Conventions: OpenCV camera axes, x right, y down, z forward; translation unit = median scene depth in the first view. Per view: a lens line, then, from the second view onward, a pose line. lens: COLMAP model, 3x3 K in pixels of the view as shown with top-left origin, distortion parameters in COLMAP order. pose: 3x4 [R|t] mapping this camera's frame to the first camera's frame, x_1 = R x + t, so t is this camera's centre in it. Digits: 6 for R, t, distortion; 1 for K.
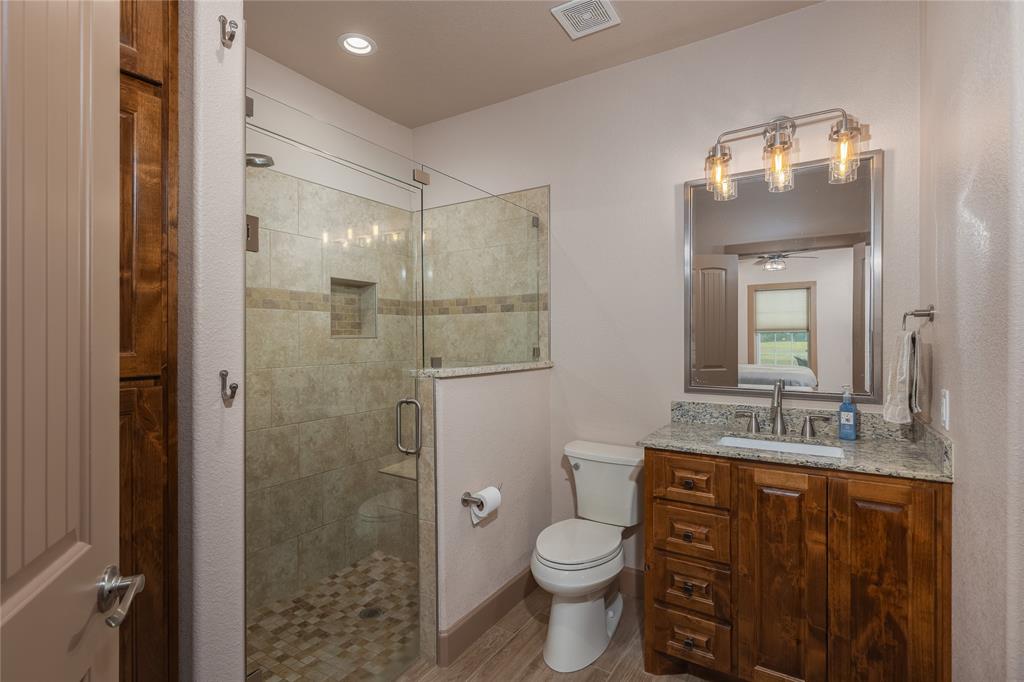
lens RADIAL K [[482.5, 0, 514.3], [0, 482.5, 340.7], [0, 0, 1]] dist [-0.001109, -0.000309]
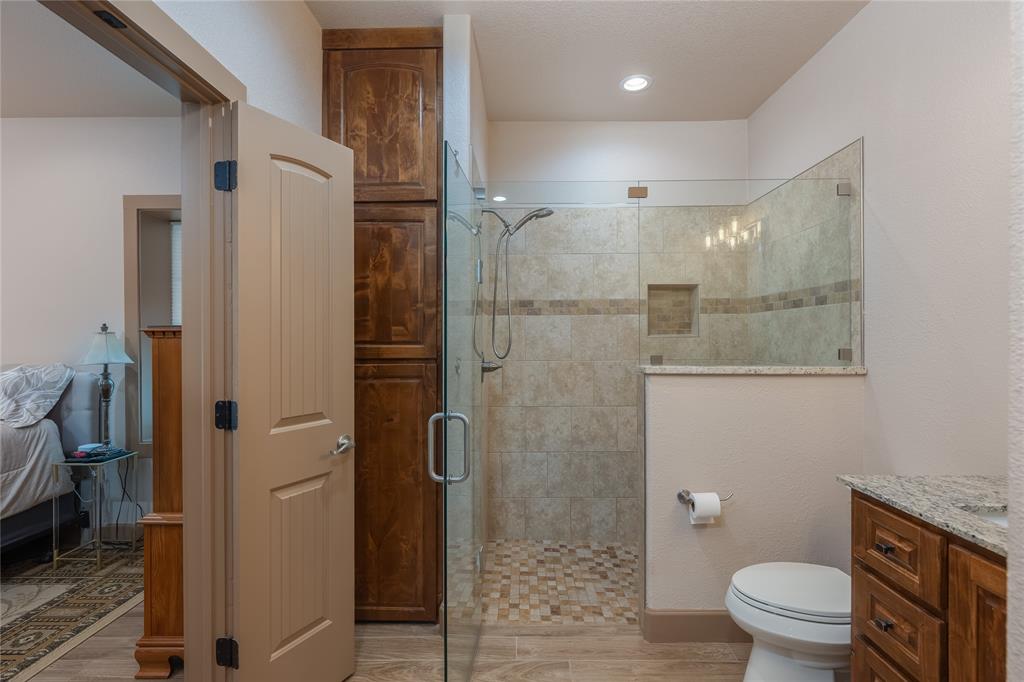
lens RADIAL K [[482.5, 0, 514.3], [0, 482.5, 340.7], [0, 0, 1]] dist [-0.001109, -0.000309]
pose [[0.518385, 0.004538, -0.855135, 0.484330], [-0.001112, 0.999989, 0.004633, -0.002032], [0.855147, -0.001450, 0.518384, 0.142290]]
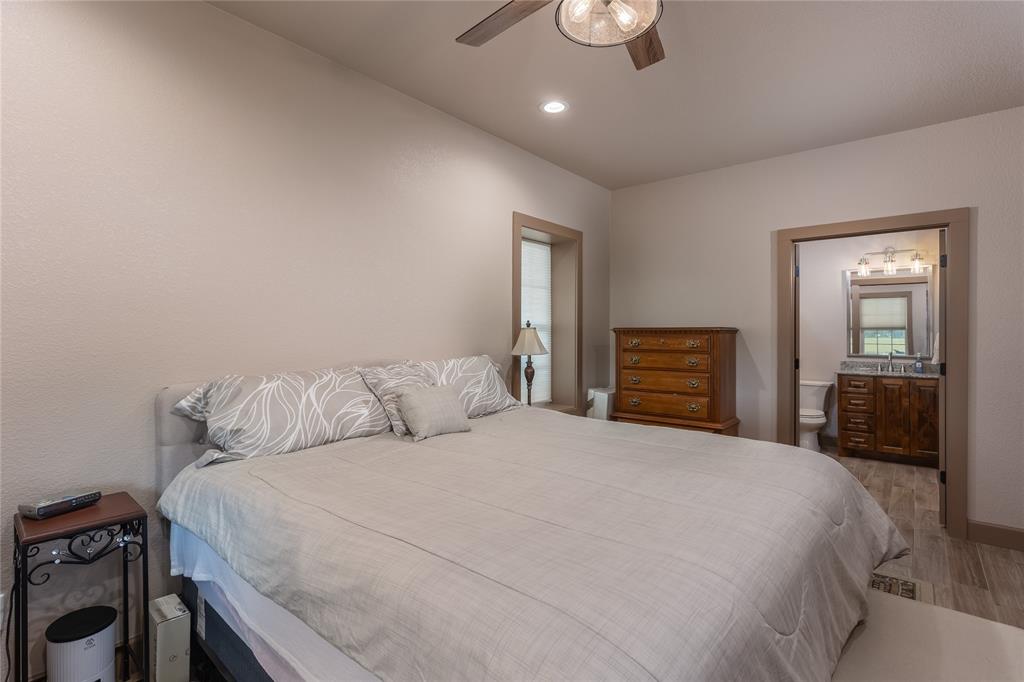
lens RADIAL K [[489.5, 0, 513.9], [0, 489.5, 334.7], [0, 0, 1]] dist [-0.000640, -0.000117]
pose [[0.990858, -0.000175, -0.134908, -0.907587], [-0.001143, 0.999952, -0.009693, 0.017449], [0.134903, 0.009759, 0.990811, -1.546156]]
